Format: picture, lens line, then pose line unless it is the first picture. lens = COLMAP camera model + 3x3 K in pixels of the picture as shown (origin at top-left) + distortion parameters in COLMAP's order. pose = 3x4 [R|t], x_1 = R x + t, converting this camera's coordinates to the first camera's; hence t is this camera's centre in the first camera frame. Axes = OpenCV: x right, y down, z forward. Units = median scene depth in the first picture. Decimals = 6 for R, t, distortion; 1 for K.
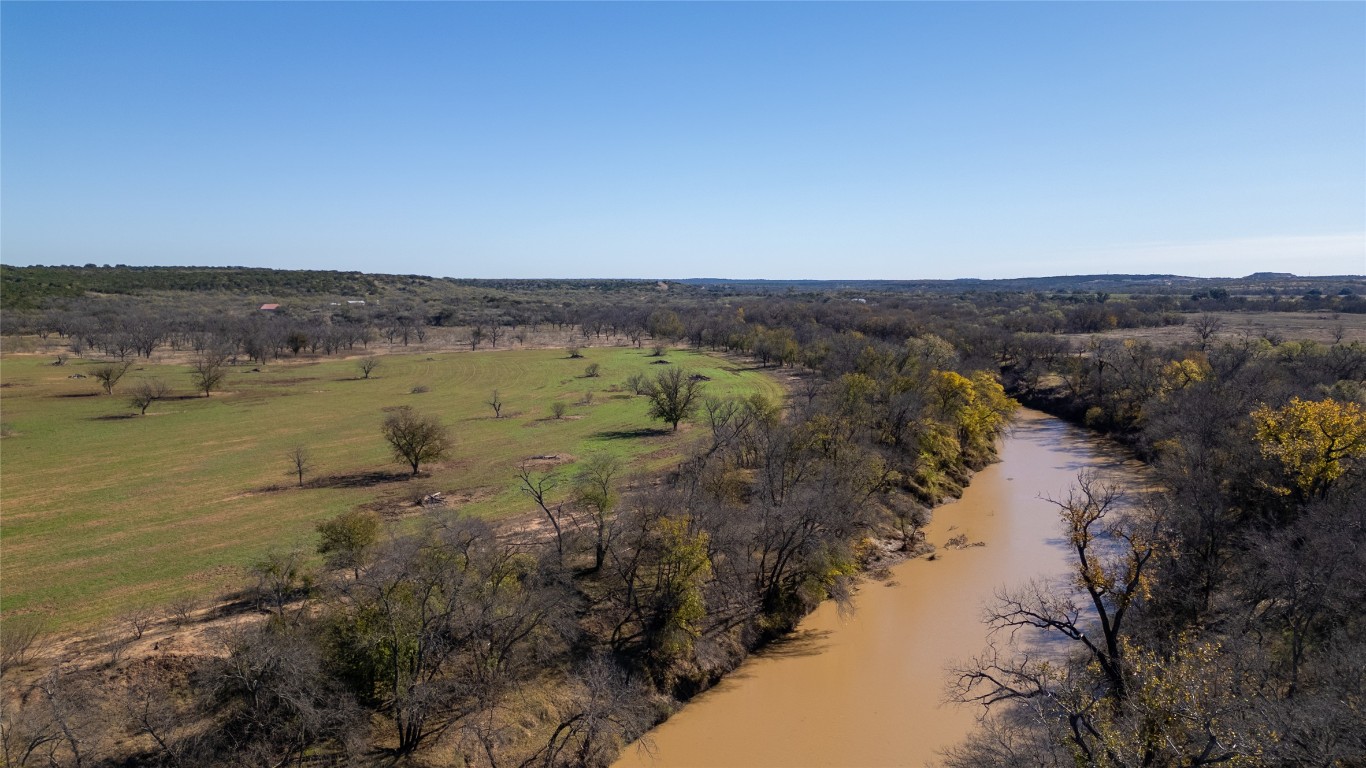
lens RADIAL K [[970.1, 0, 676.7], [0, 970.1, 389.5], [0, 0, 1]] dist [0.090529, -0.084288]
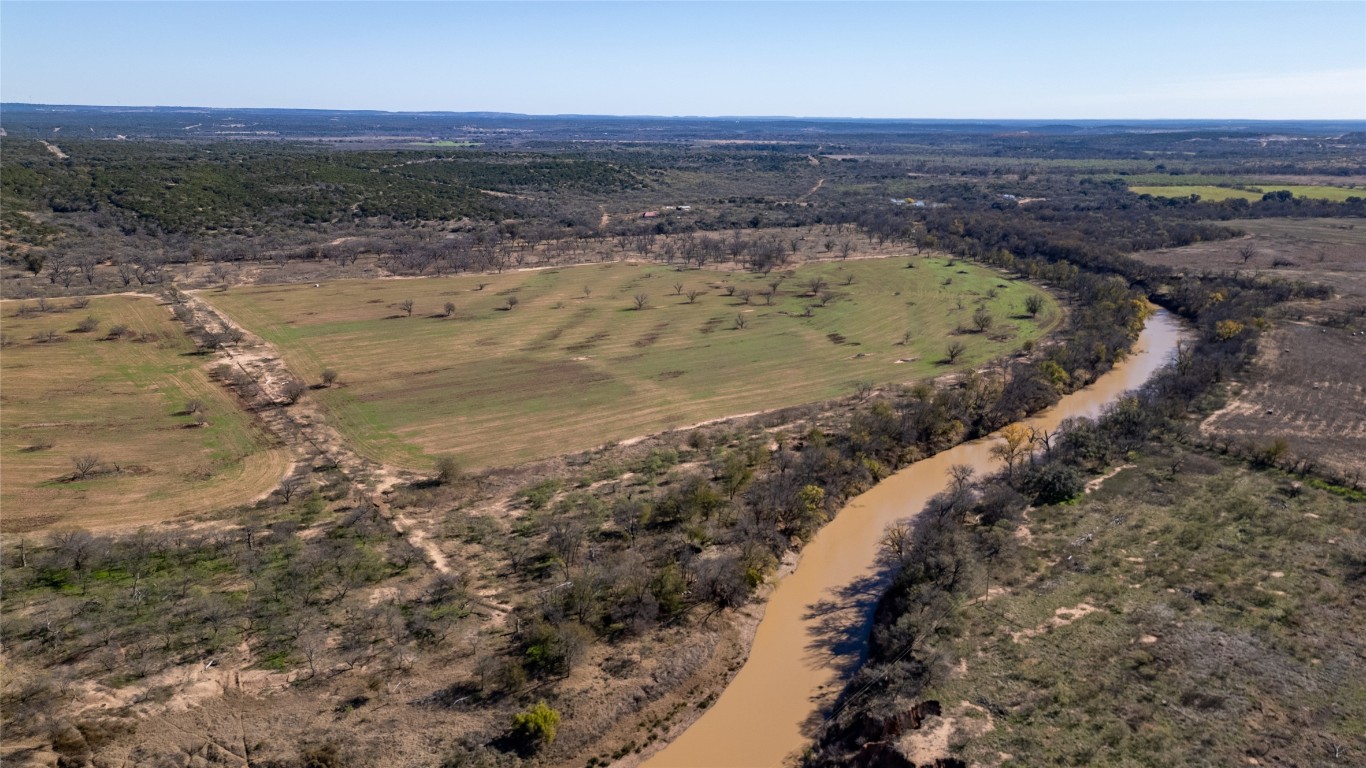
lens RADIAL K [[970.1, 0, 692.2], [0, 970.1, 383.6], [0, 0, 1]] dist [0.090529, -0.084288]
pose [[0.998409, 0.025004, -0.050539, -0.725759], [-0.016891, 0.987767, 0.155017, -0.163799], [0.053797, -0.153917, 0.986618, -1.662909]]
